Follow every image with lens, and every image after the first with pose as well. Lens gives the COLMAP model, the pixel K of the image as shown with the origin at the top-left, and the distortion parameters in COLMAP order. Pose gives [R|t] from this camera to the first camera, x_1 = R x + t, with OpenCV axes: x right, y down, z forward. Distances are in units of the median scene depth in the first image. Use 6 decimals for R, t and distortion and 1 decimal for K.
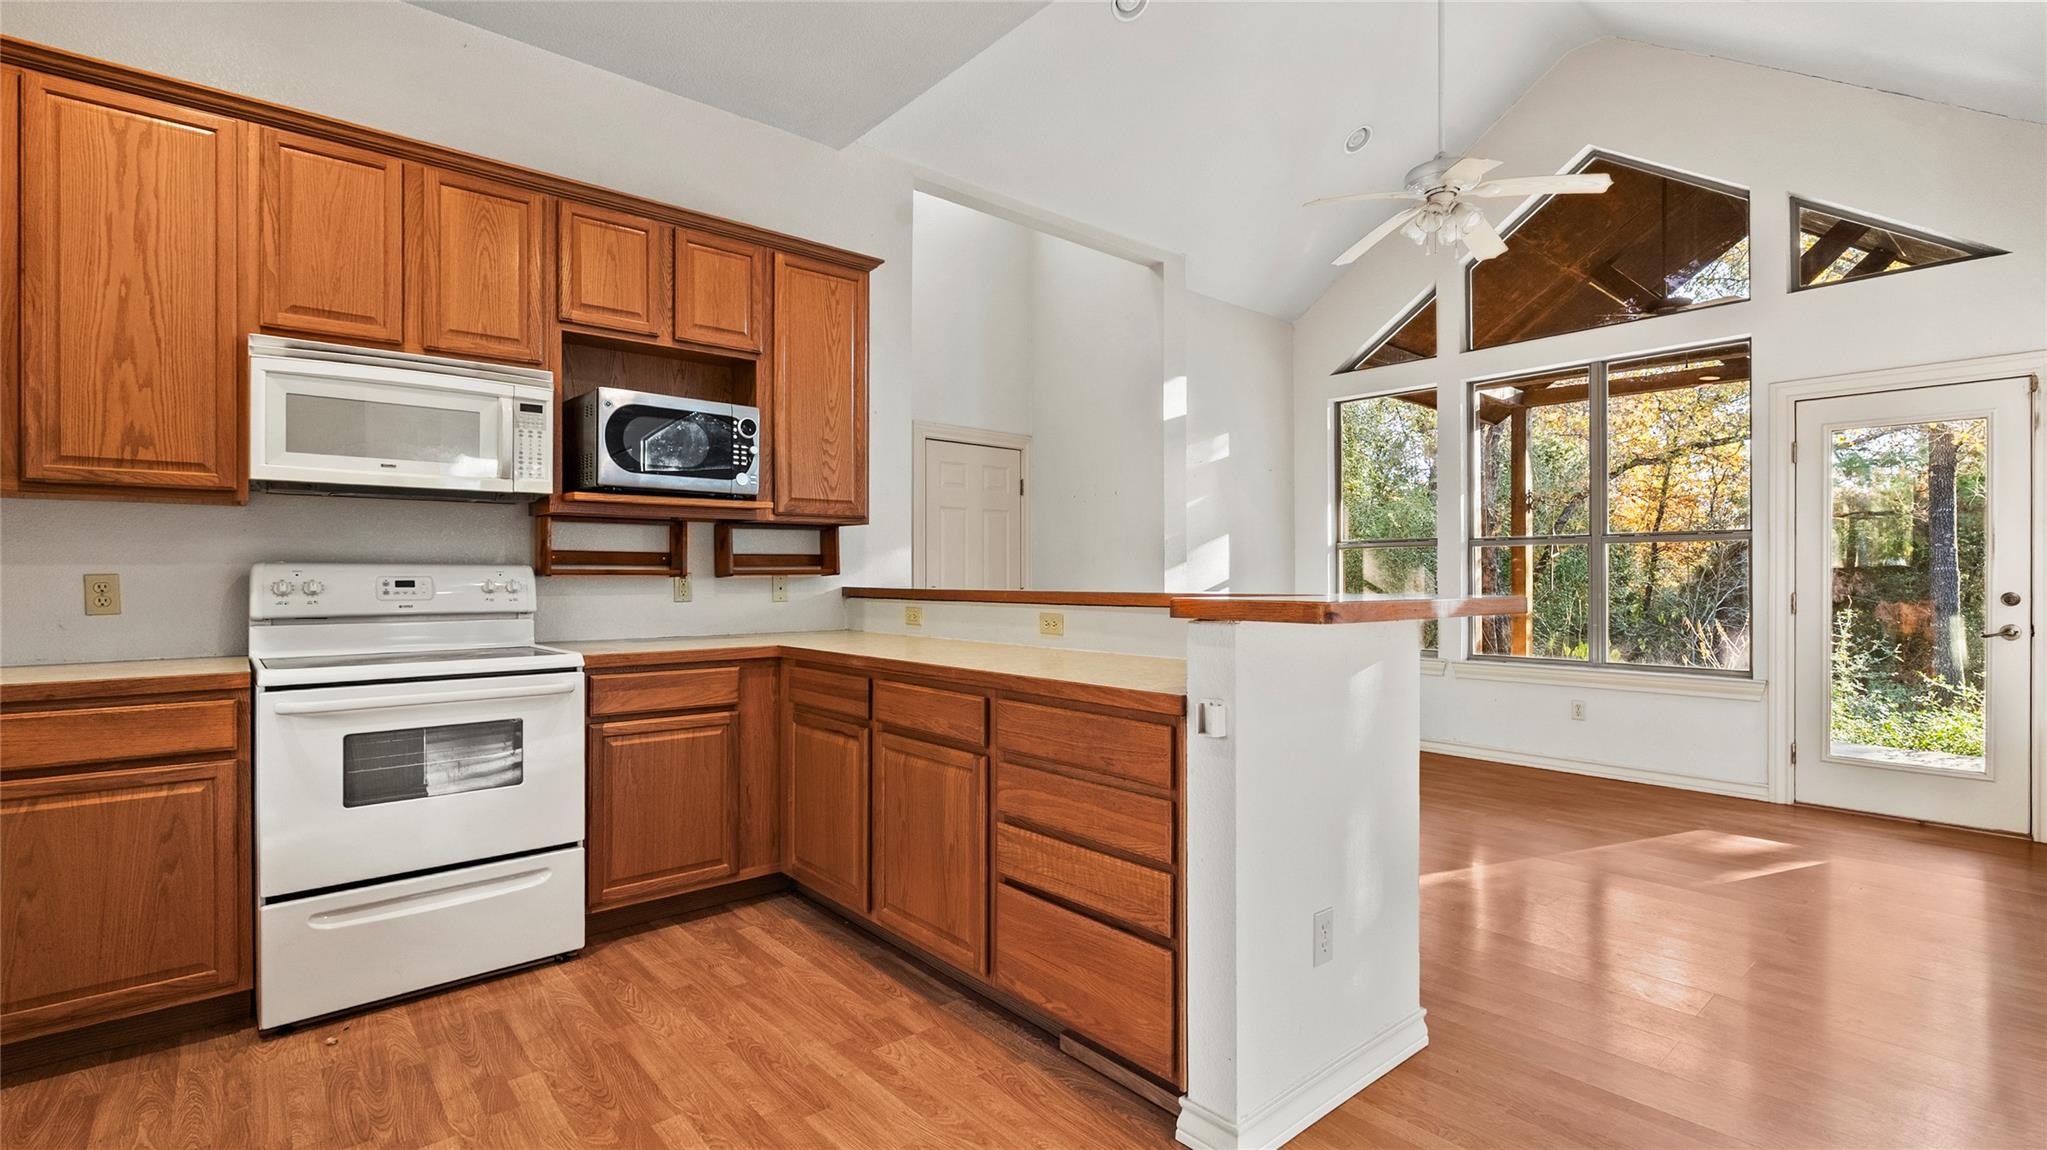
lens RADIAL K [[930.9, 0, 1029.3], [0, 930.9, 579.8], [0, 0, 1]] dist [-0.000514, -0.000363]
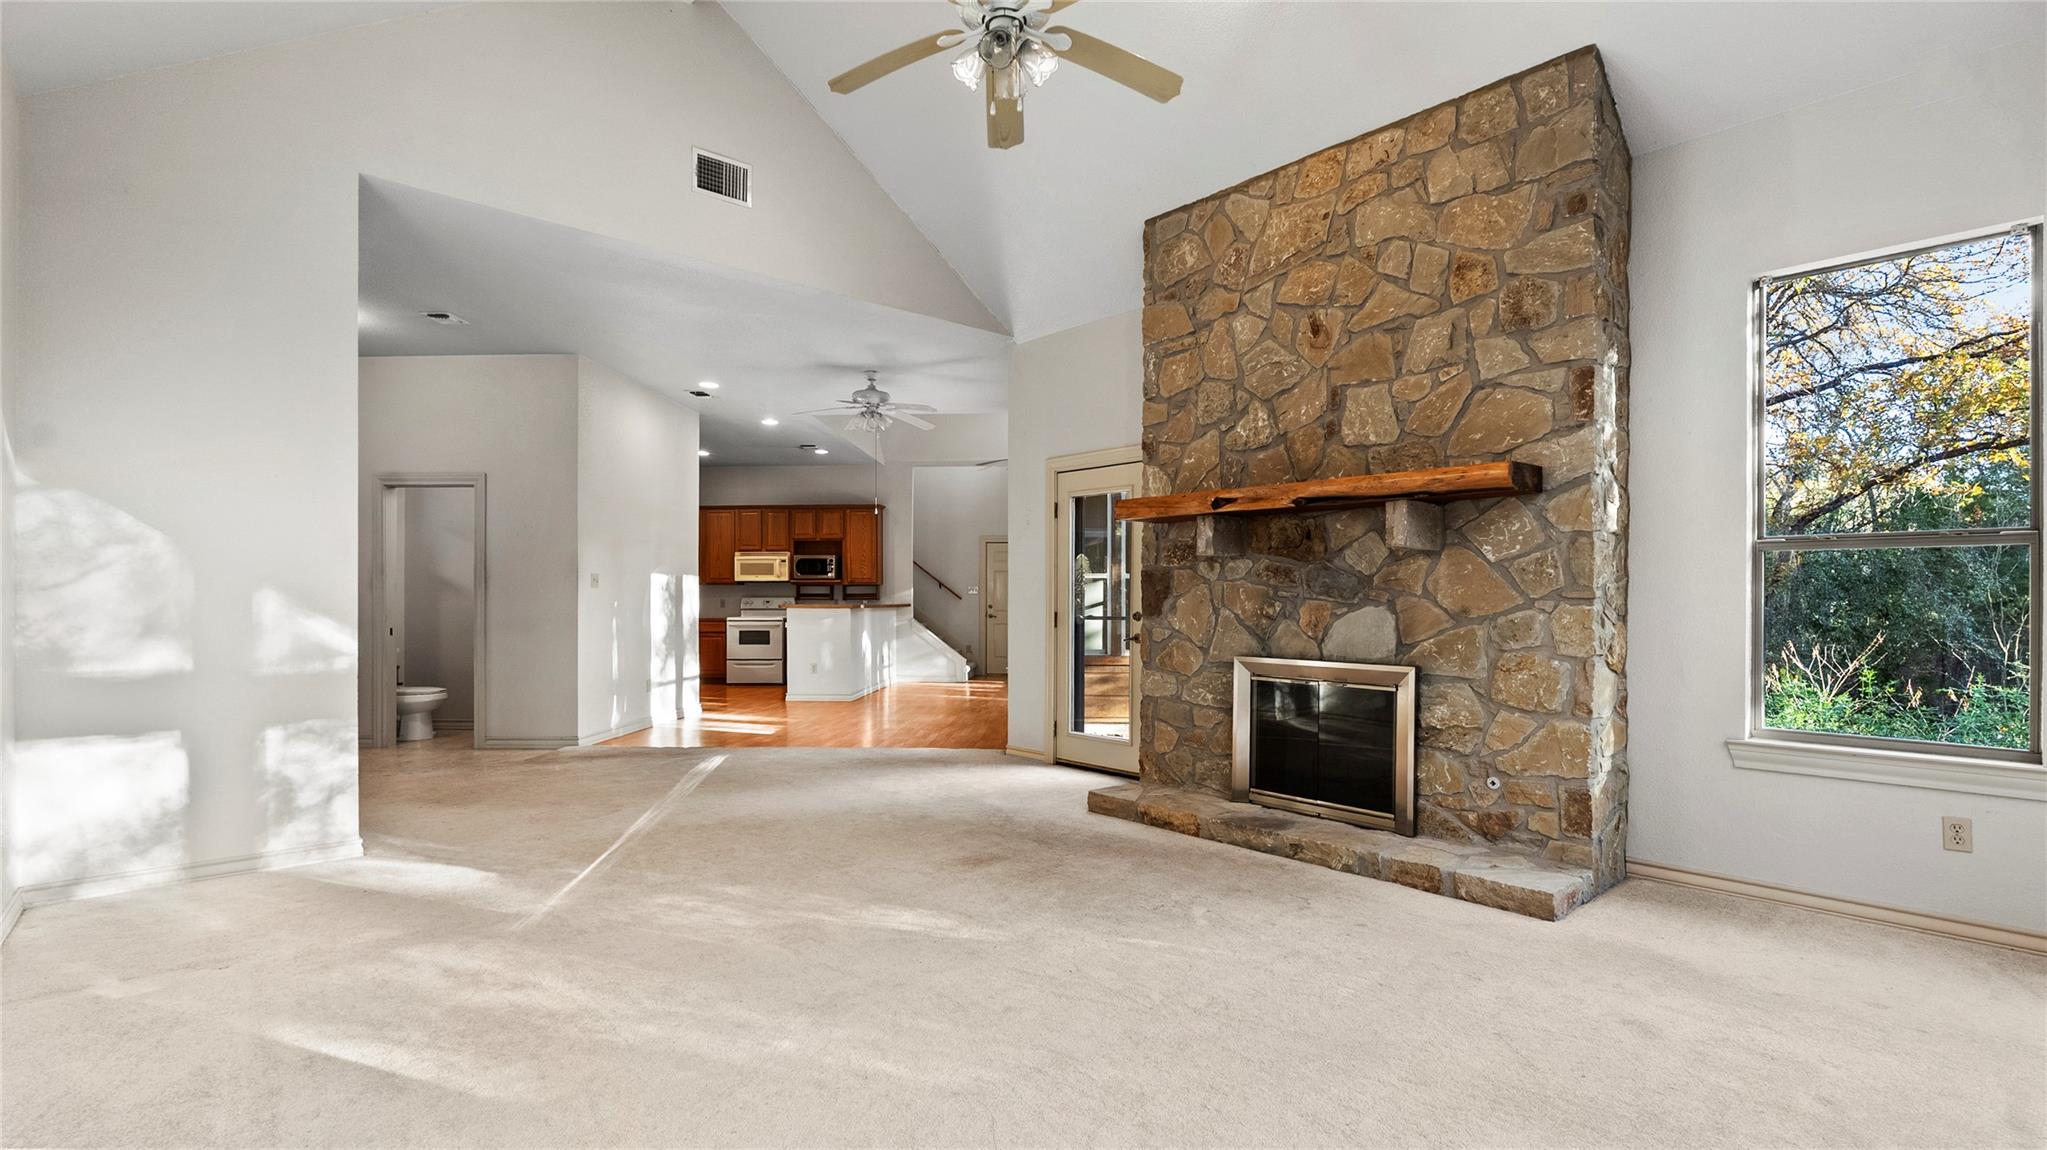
lens RADIAL K [[955.0, 0, 1026.7], [0, 955.0, 593.3], [0, 0, 1]] dist [-0.003457, -0.000312]
pose [[0.721426, -0.007094, -0.692455, 2.983732], [-0.000078, 0.999947, -0.010326, 0.006978], [0.692492, 0.007504, 0.721387, -1.255199]]
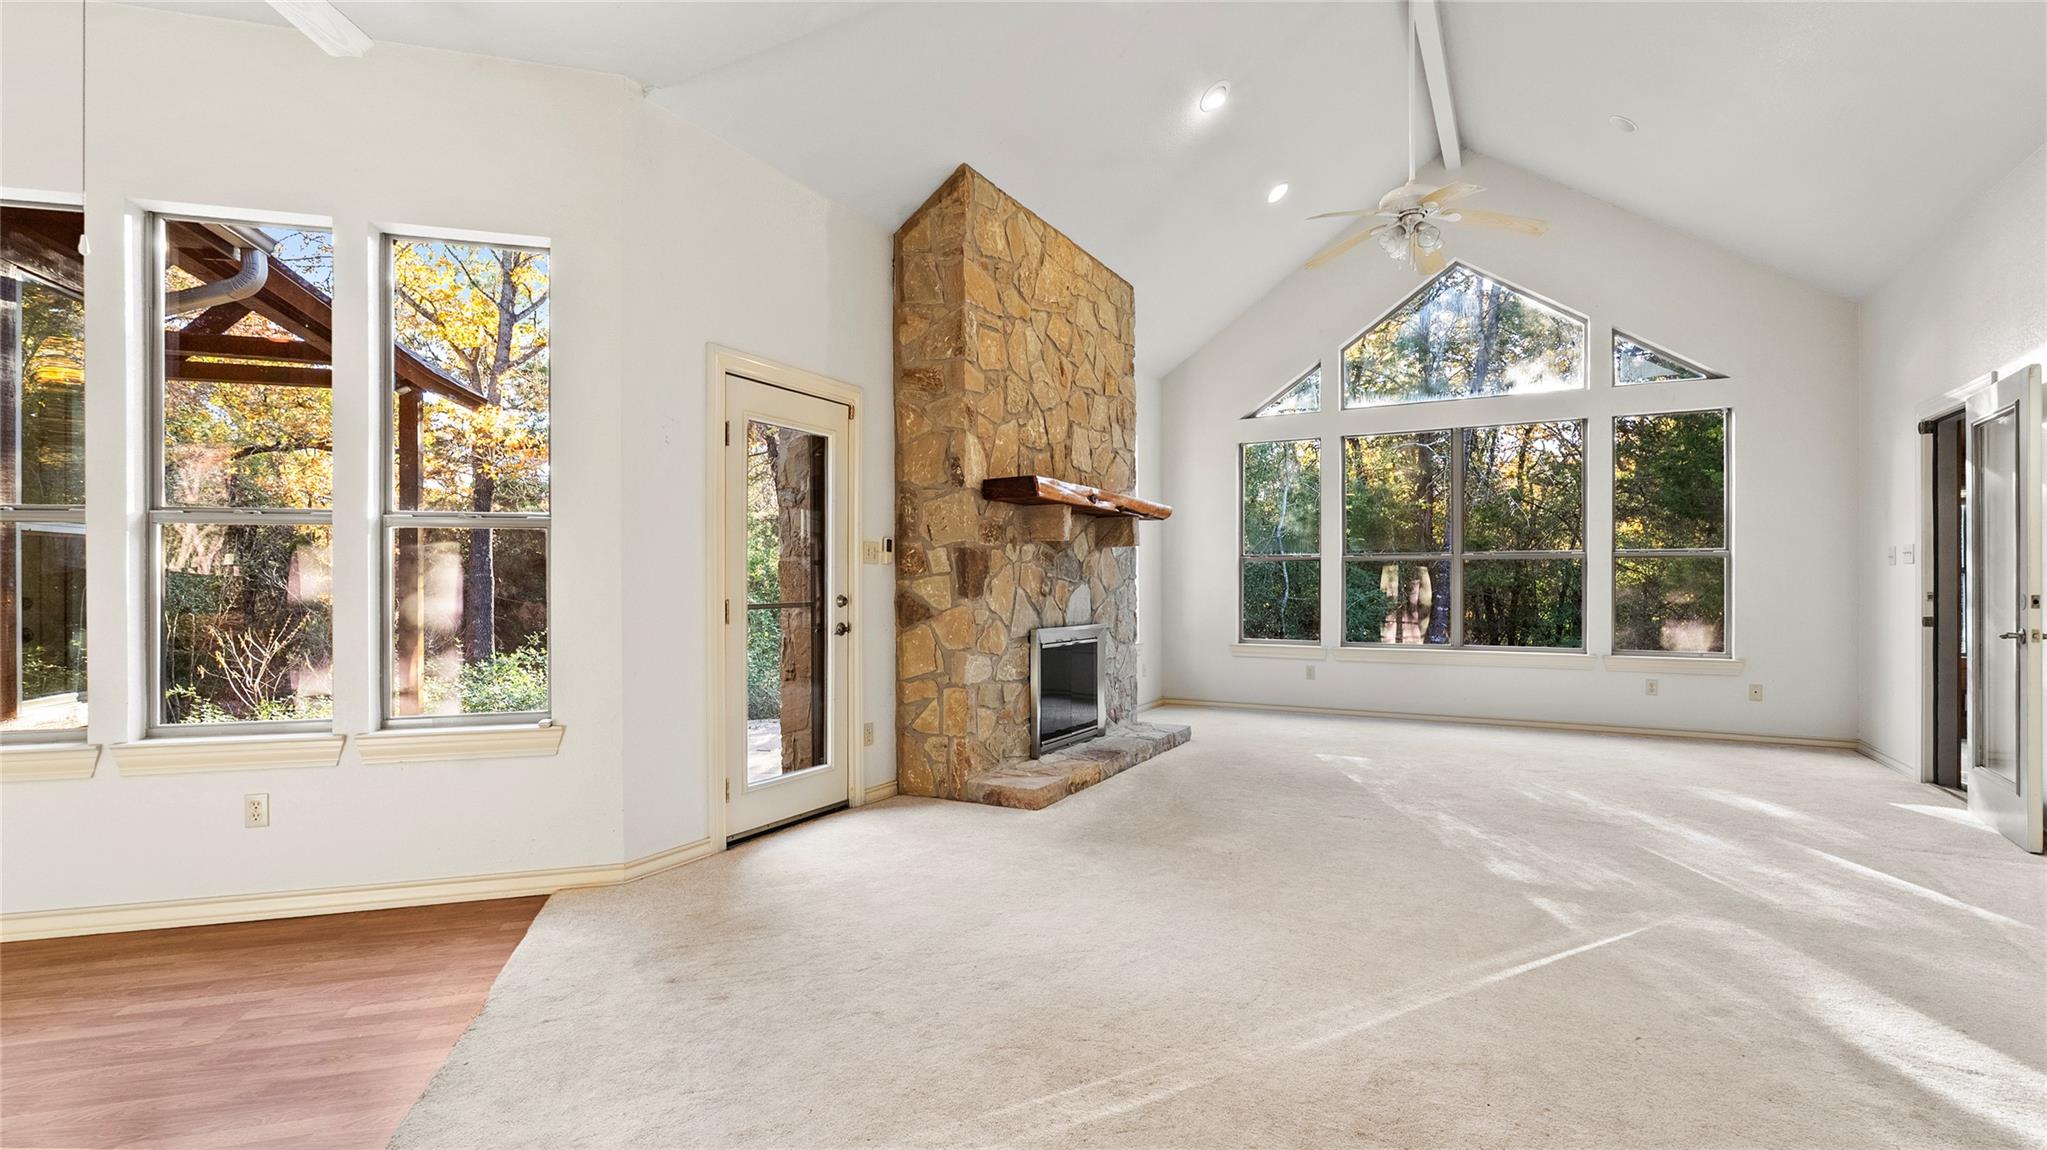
lens RADIAL K [[930.9, 0, 1029.3], [0, 930.9, 579.8], [0, 0, 1]] dist [-0.000514, -0.000363]
pose [[0.401227, -0.002638, 0.915975, 0.688835], [0.005368, 0.999985, 0.000529, 0.001173], [-0.915963, 0.004705, 0.401235, -0.604436]]
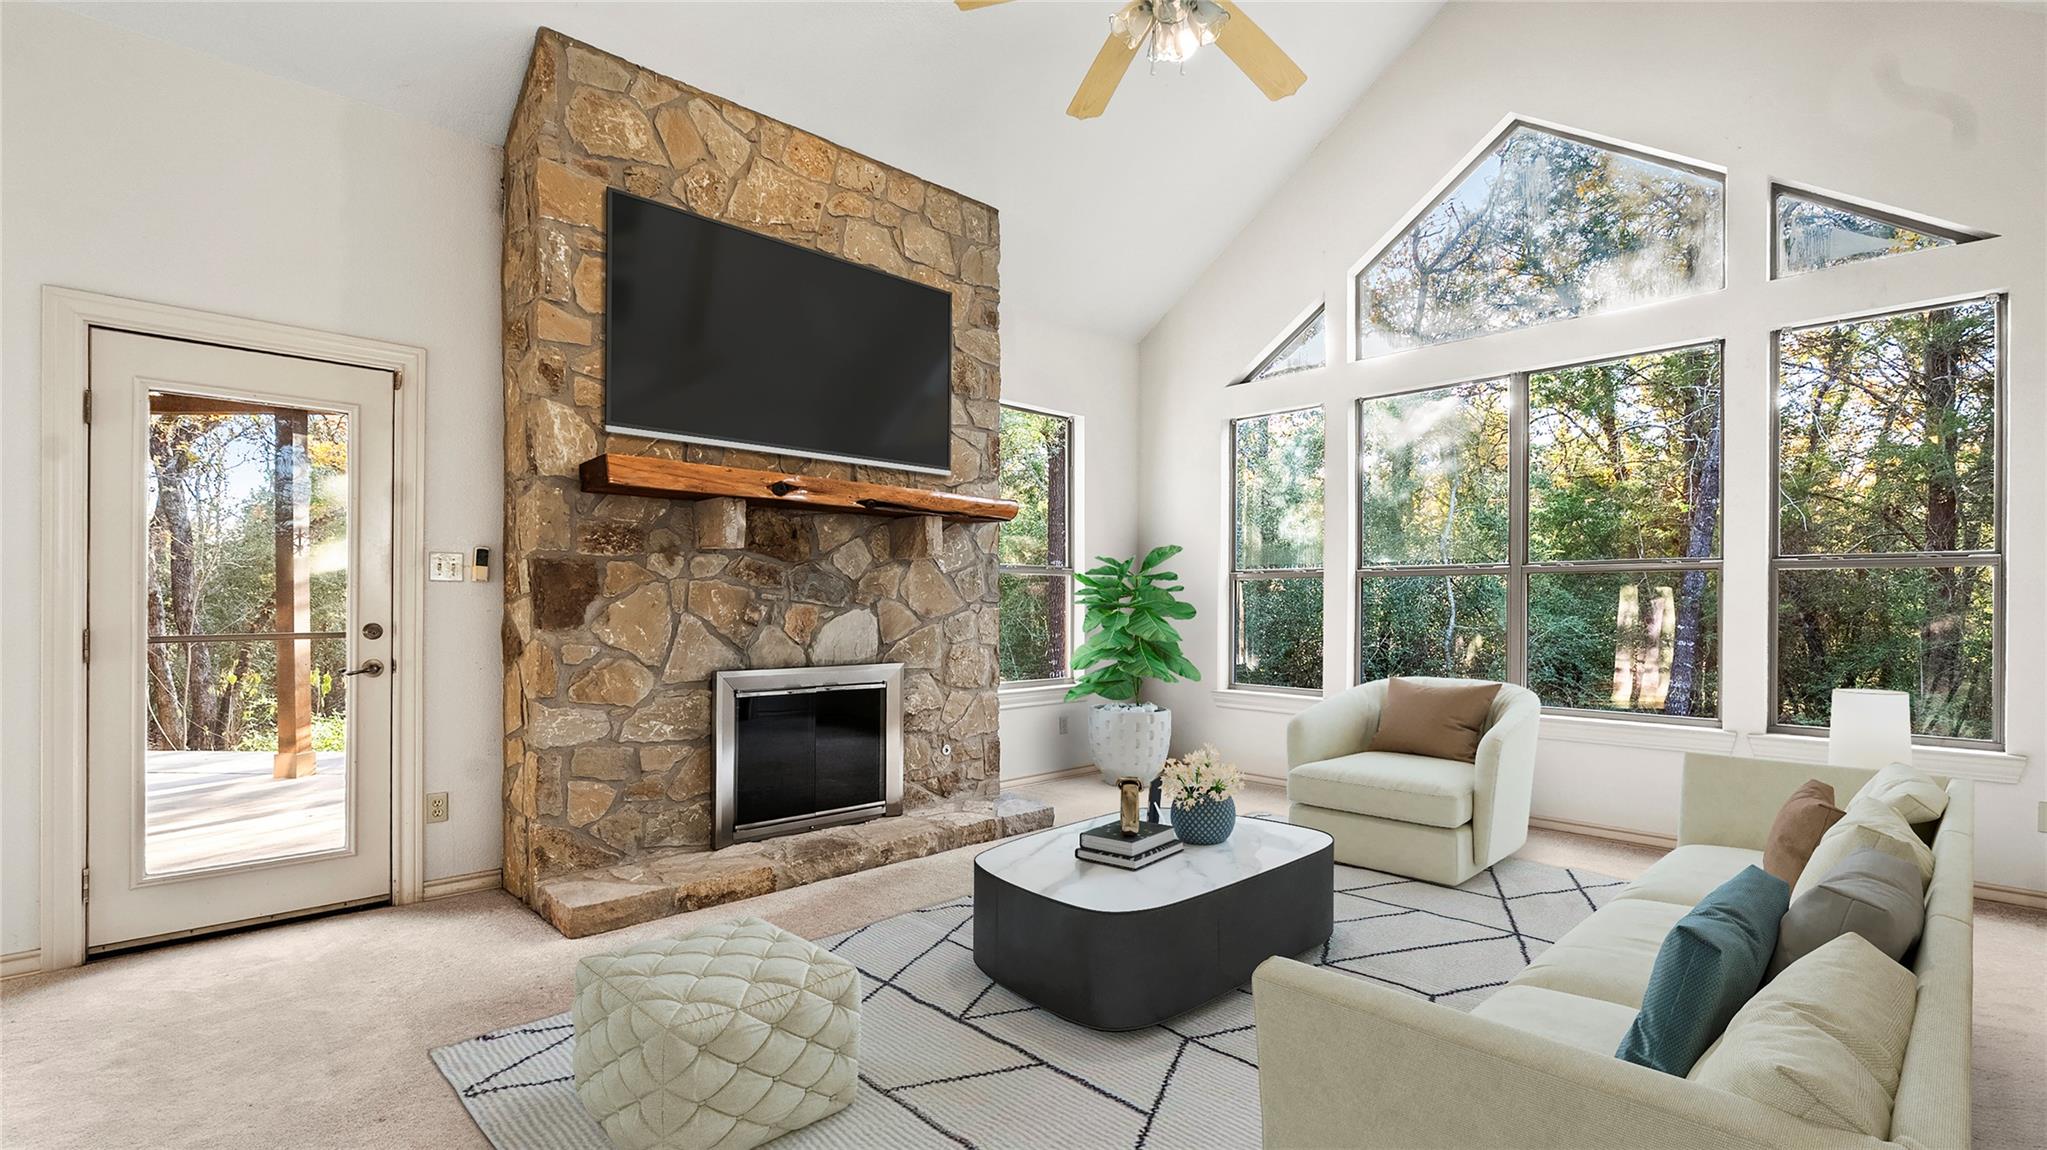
lens RADIAL K [[930.0, 0, 1027.8], [0, 930.0, 601.4], [0, 0, 1]] dist [-0.002042, -0.000121]
pose [[0.655818, -0.000596, 0.754918, 1.555135], [0.002323, 0.999997, -0.001228, 0.001878], [-0.754915, 0.002560, 0.655818, -1.035314]]
